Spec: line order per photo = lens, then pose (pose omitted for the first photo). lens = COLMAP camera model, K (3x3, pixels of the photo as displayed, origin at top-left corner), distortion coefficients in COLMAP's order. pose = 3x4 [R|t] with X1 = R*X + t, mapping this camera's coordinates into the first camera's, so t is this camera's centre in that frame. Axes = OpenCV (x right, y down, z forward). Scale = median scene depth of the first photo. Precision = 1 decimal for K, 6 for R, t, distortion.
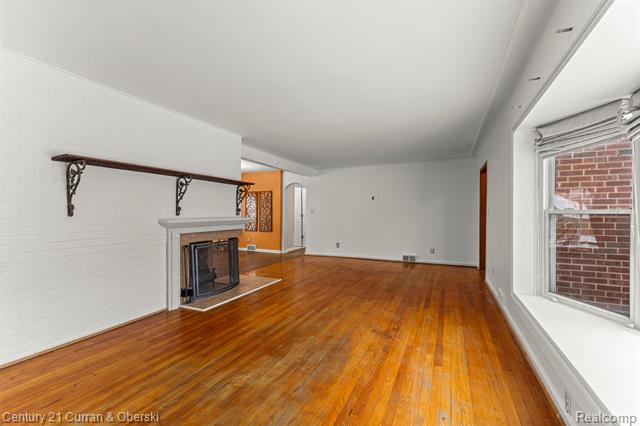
lens RADIAL K [[277.5, 0, 319.3], [0, 277.5, 211.6], [0, 0, 1]] dist [0.010012, -0.001235]
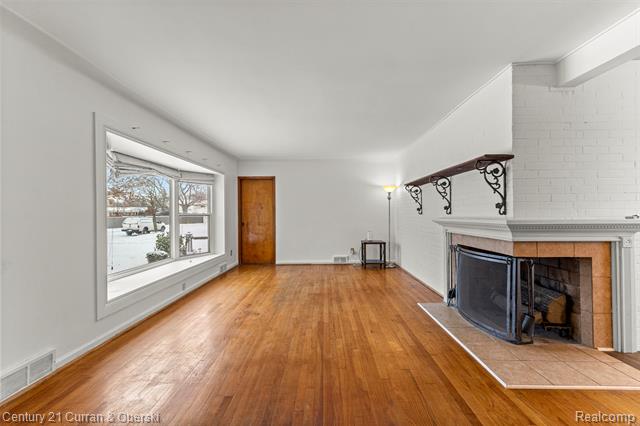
lens RADIAL K [[277.5, 0, 320.7], [0, 277.5, 210.1], [0, 0, 1]] dist [0.010012, -0.001235]
pose [[-0.910535, 0.006475, -0.413380, 0.358244], [0.015976, 0.999682, -0.019532, 0.010772], [0.413122, -0.024388, -0.910349, 1.793566]]
